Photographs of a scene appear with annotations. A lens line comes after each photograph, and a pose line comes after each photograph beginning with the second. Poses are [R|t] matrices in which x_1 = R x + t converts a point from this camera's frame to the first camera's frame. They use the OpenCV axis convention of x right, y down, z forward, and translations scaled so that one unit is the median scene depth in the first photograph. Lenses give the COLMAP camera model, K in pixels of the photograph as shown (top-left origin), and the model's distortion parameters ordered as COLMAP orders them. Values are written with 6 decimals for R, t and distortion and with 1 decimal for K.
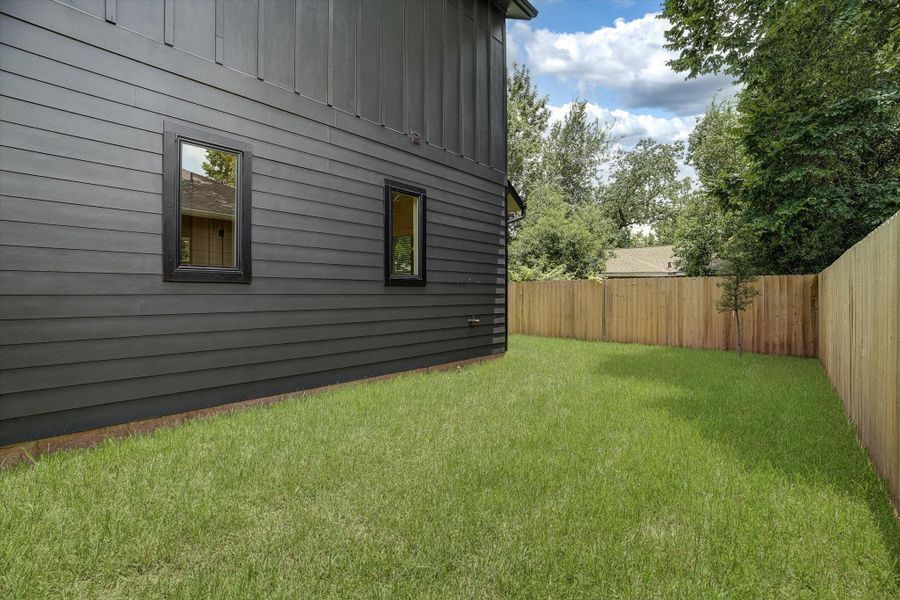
lens RADIAL K [[404.9, 0, 455.1], [0, 404.9, 301.1], [0, 0, 1]] dist [-0.004926, 0.000318]
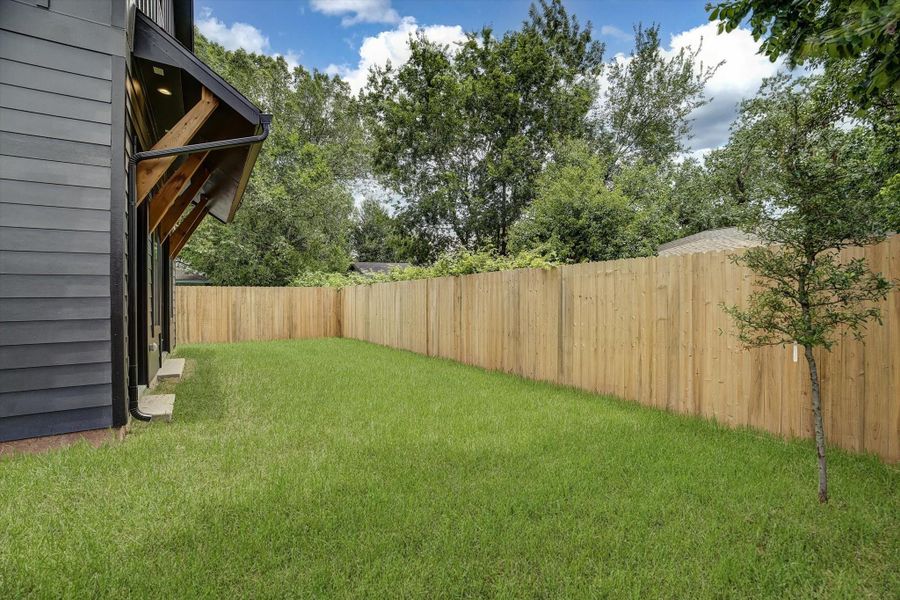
lens RADIAL K [[404.9, 0, 455.1], [0, 404.9, 301.1], [0, 0, 1]] dist [-0.004926, 0.000318]
pose [[0.956656, -0.003390, -0.291200, 0.394076], [0.001813, 0.999982, -0.005687, -0.005278], [0.291215, 0.004912, 0.956645, 0.470097]]
